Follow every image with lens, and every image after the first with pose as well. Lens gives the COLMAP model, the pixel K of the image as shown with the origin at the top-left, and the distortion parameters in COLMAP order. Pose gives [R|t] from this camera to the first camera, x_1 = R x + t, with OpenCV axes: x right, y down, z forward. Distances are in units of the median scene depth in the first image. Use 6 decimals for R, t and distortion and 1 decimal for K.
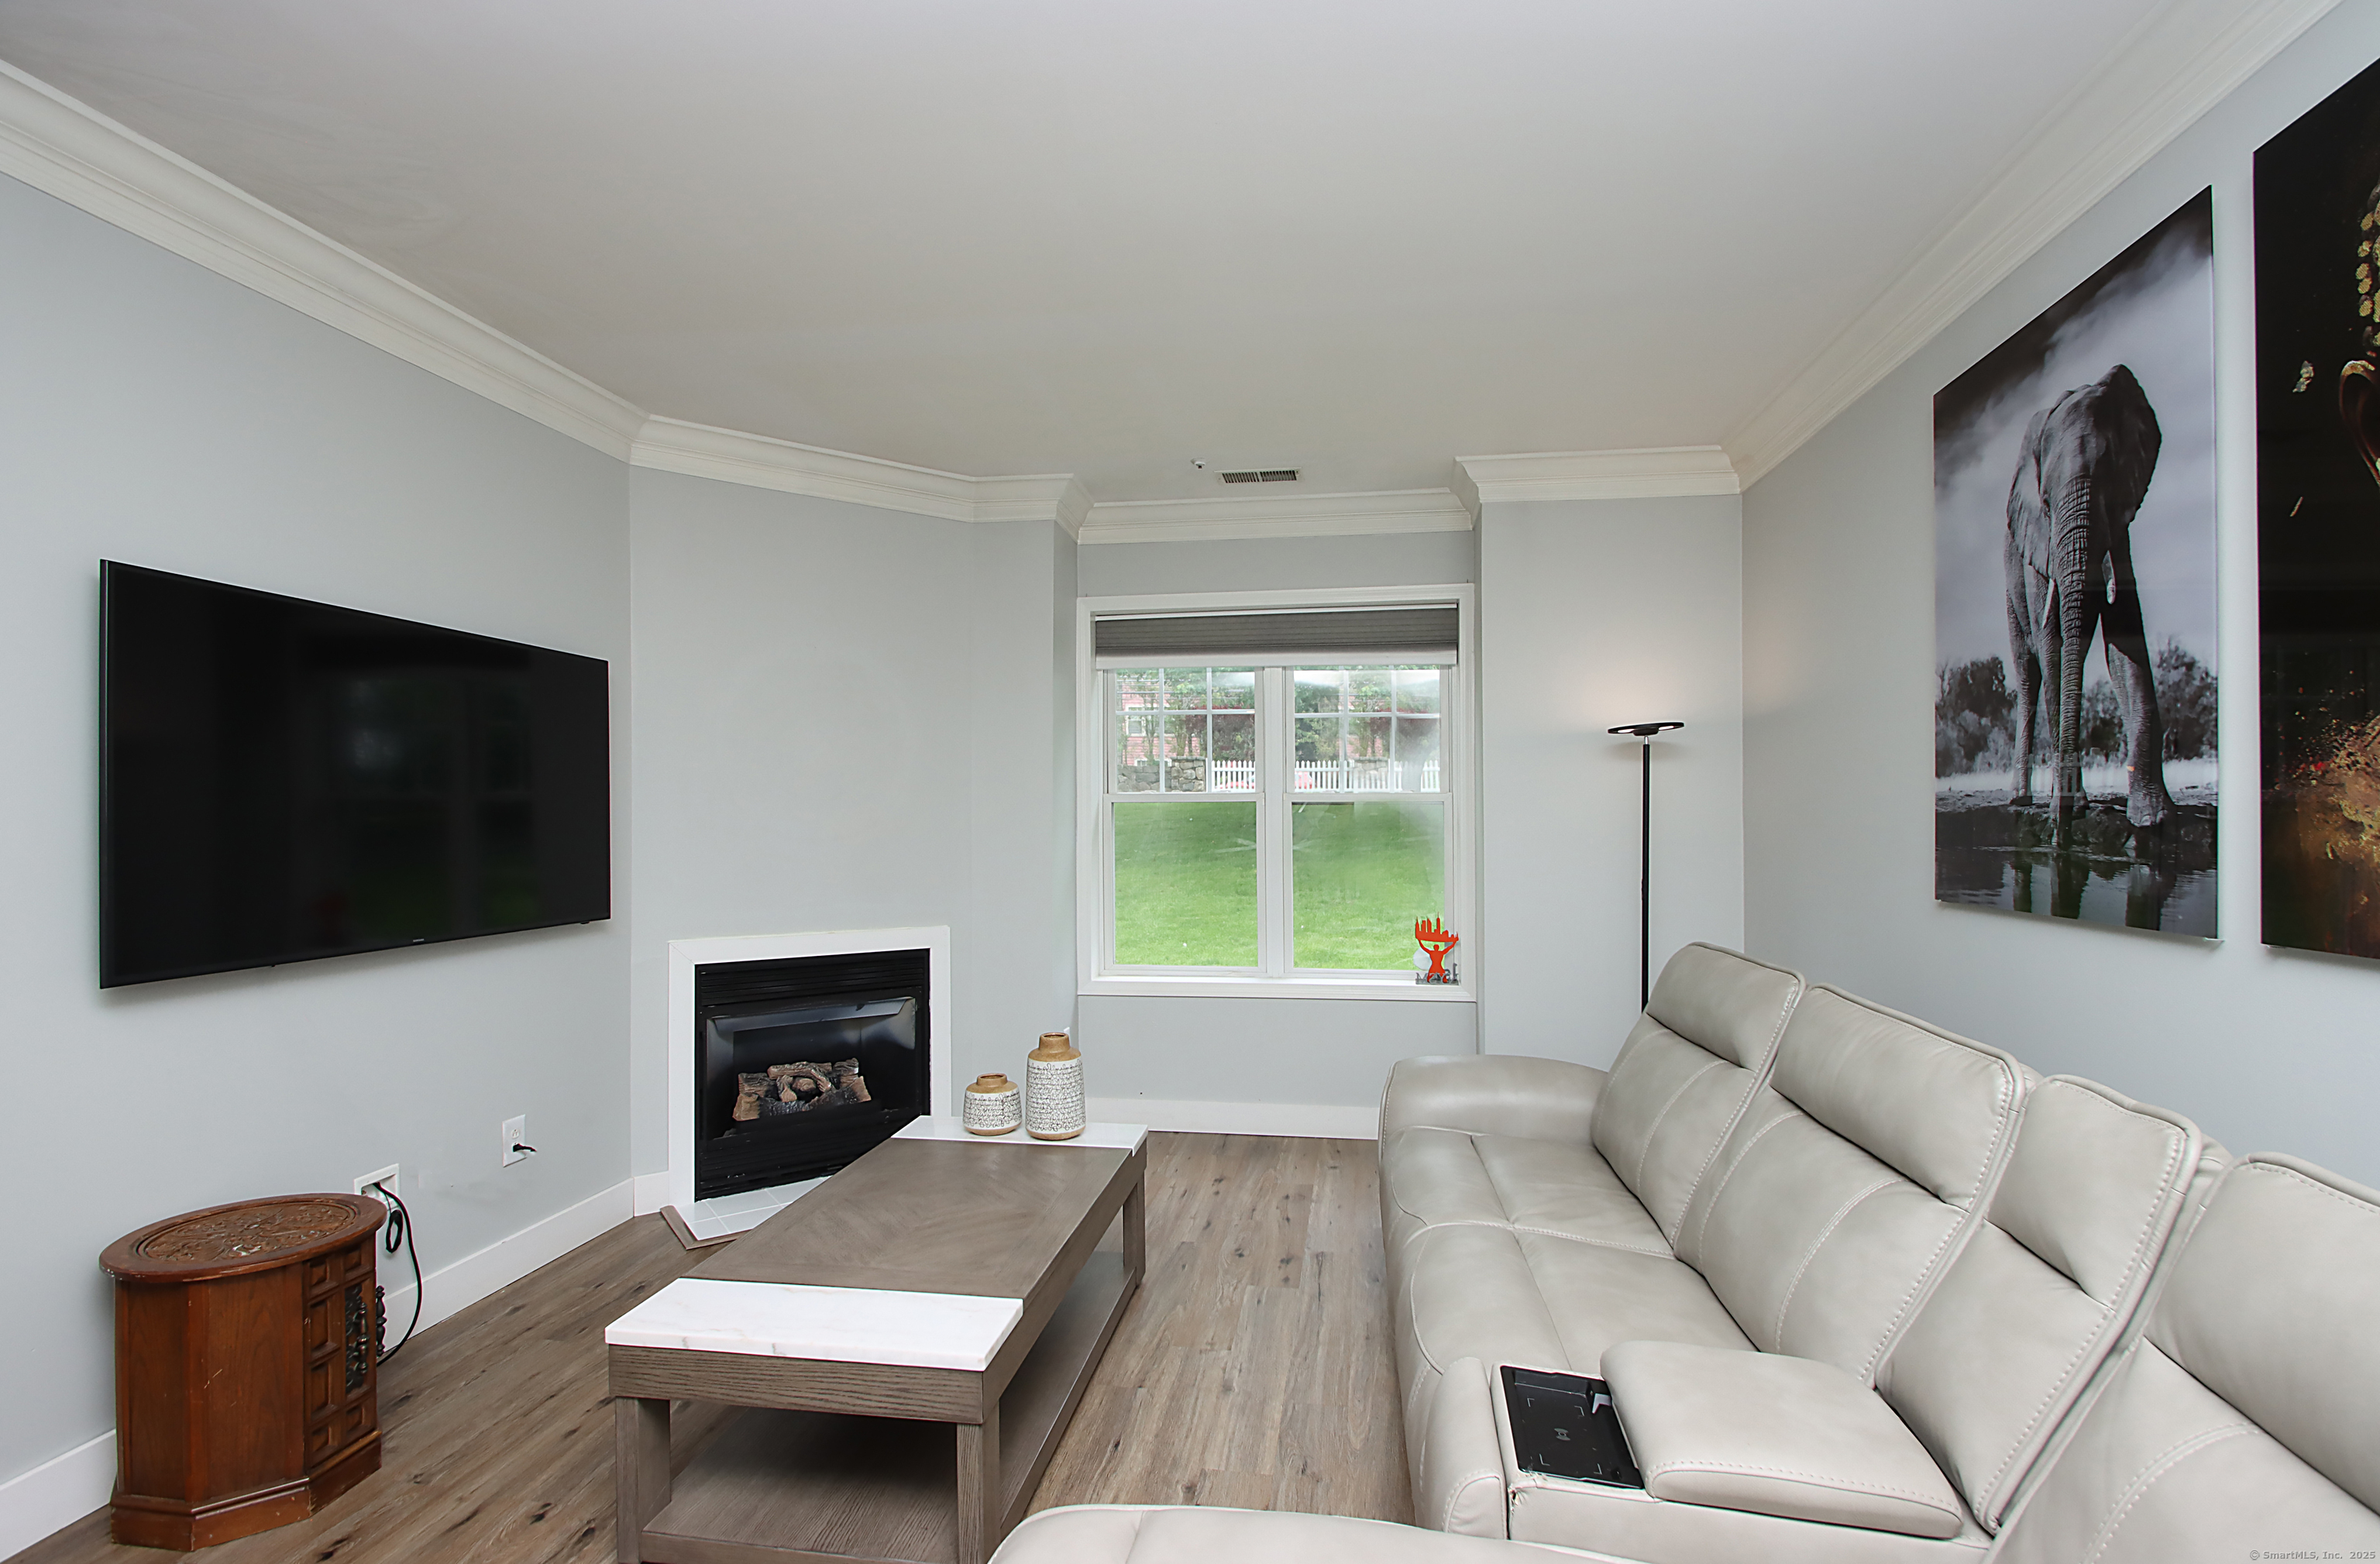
lens RADIAL K [[1109.5, 0, 1200.0], [0, 1109.5, 810.0], [0, 0, 1]] dist [0.014454, -0.015851]
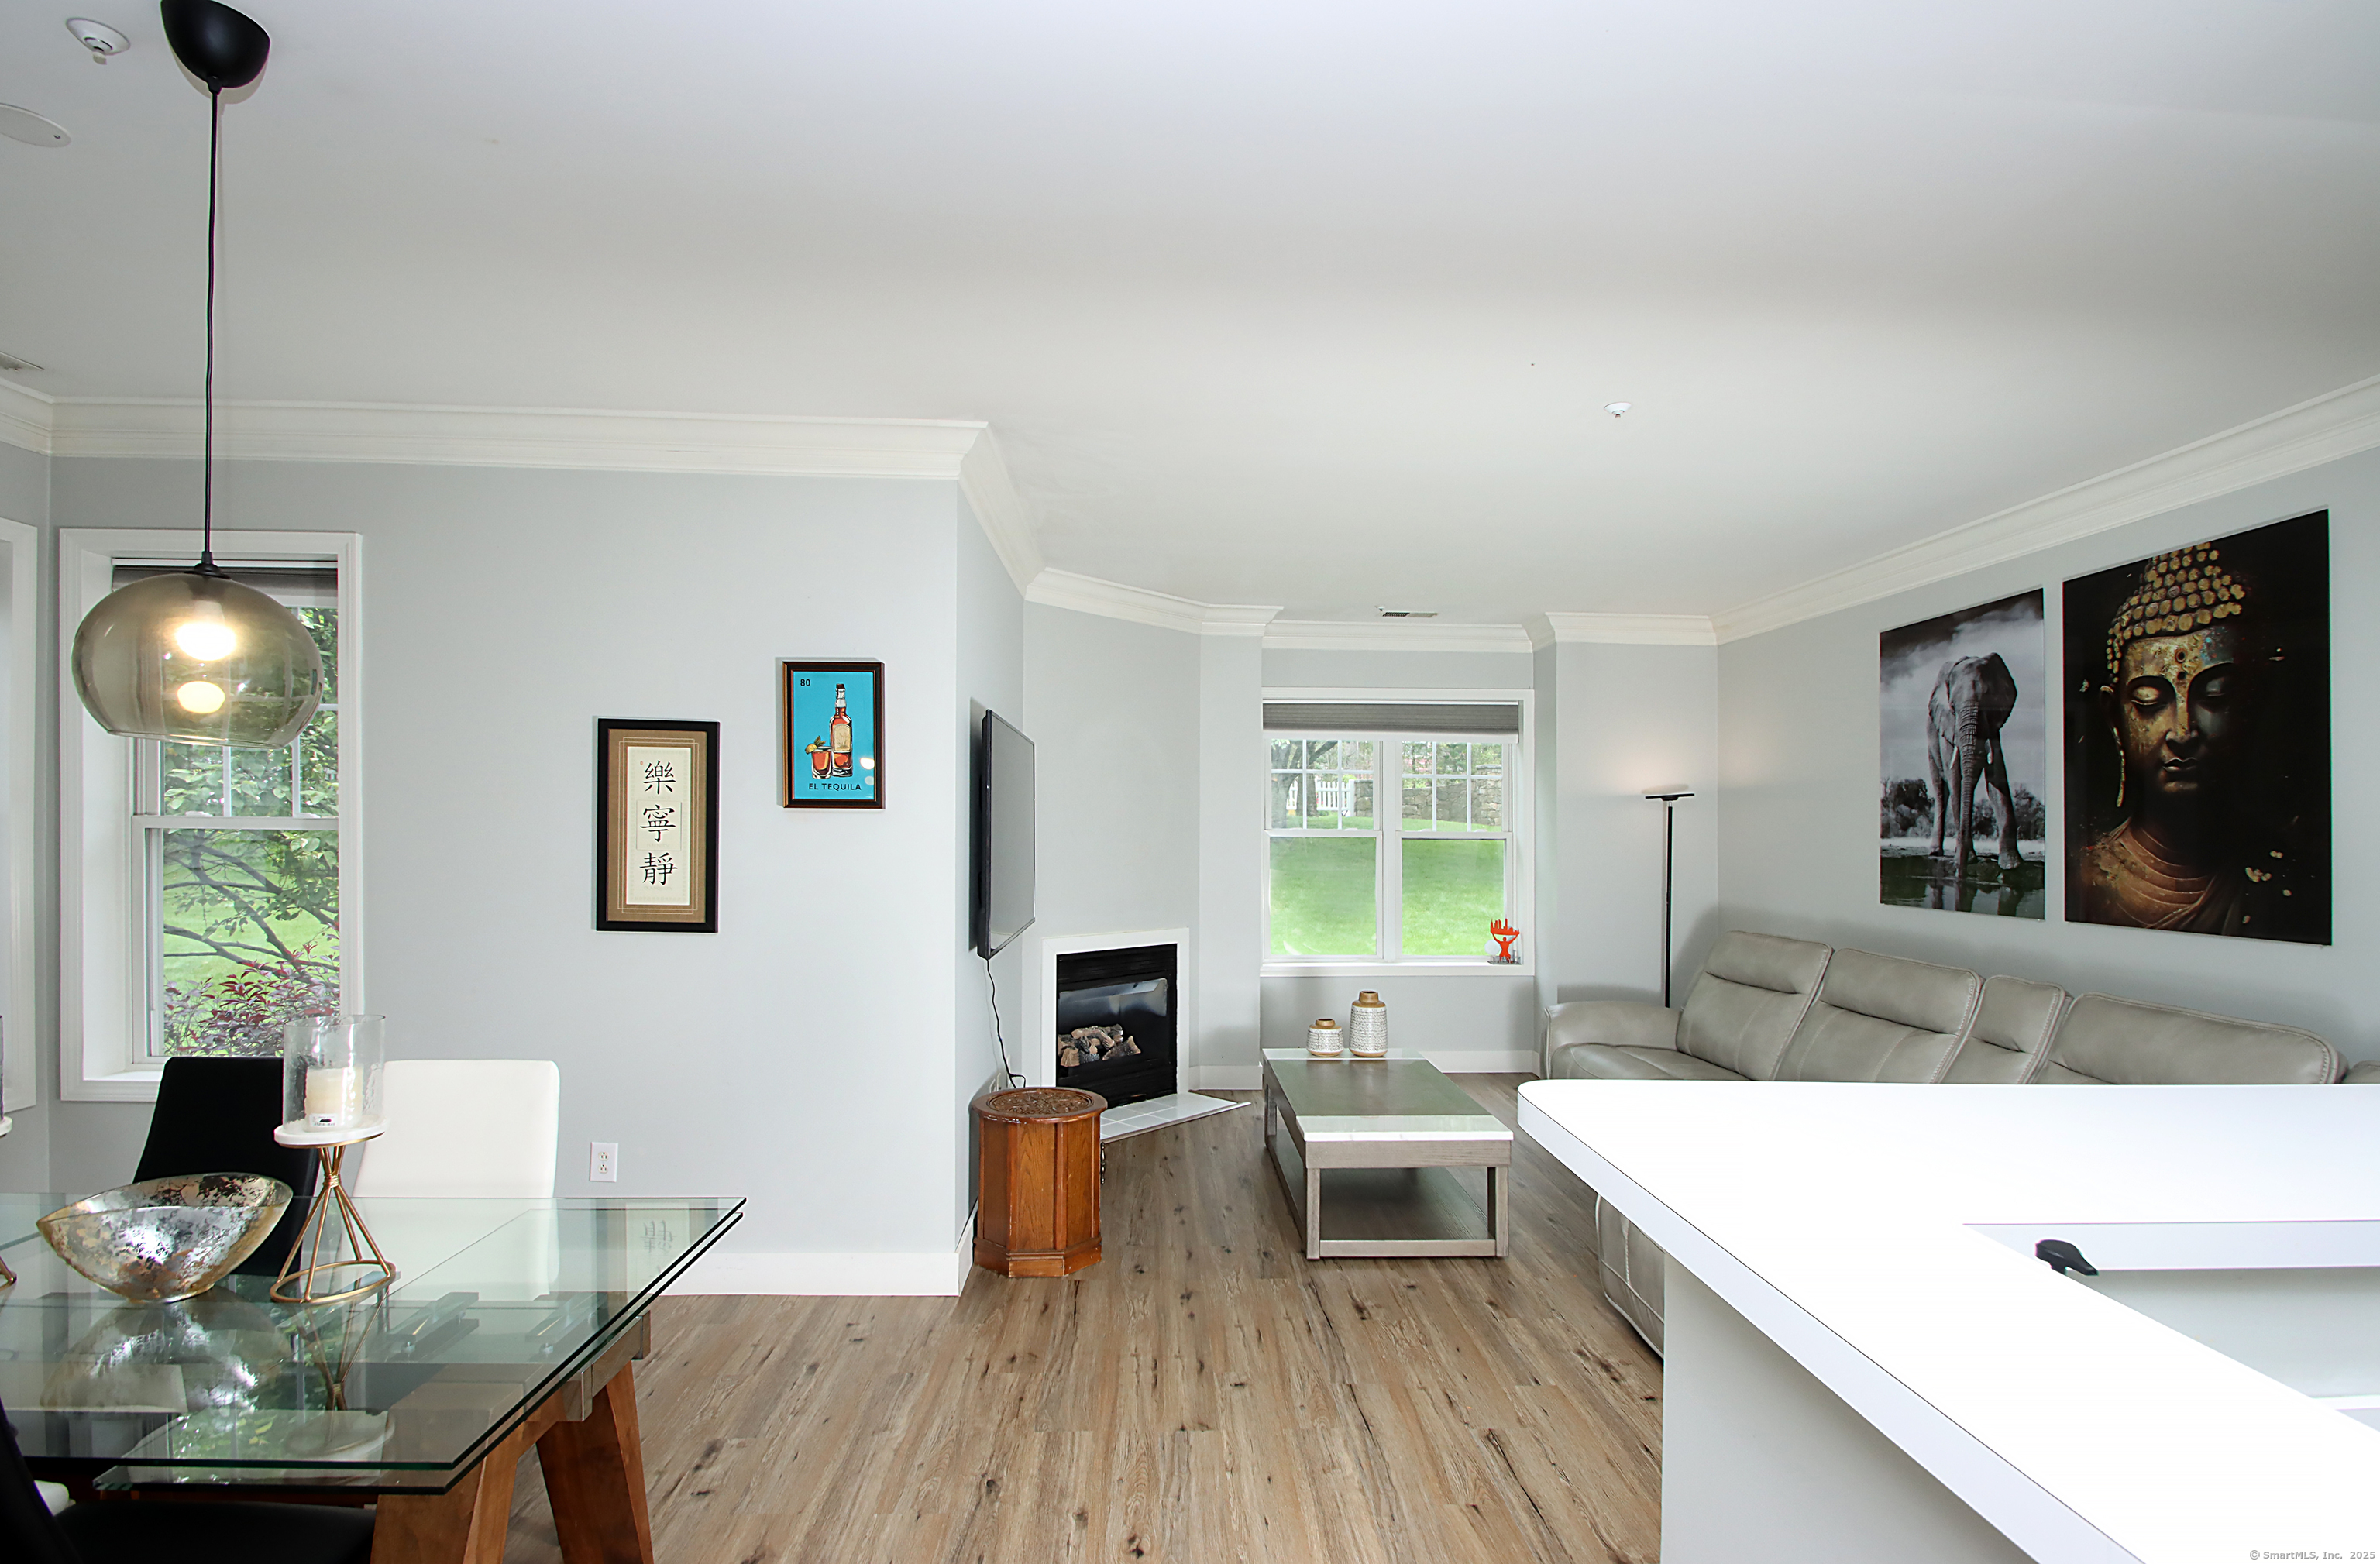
lens RADIAL K [[1109.5, 0, 1208.3], [0, 1109.5, 836.6], [0, 0, 1]] dist [0.014454, -0.015851]
pose [[0.979986, 0.007319, 0.198933, -0.553141], [-0.010259, 0.999853, 0.013753, -0.031122], [-0.198803, -0.015519, 0.979917, -0.409970]]
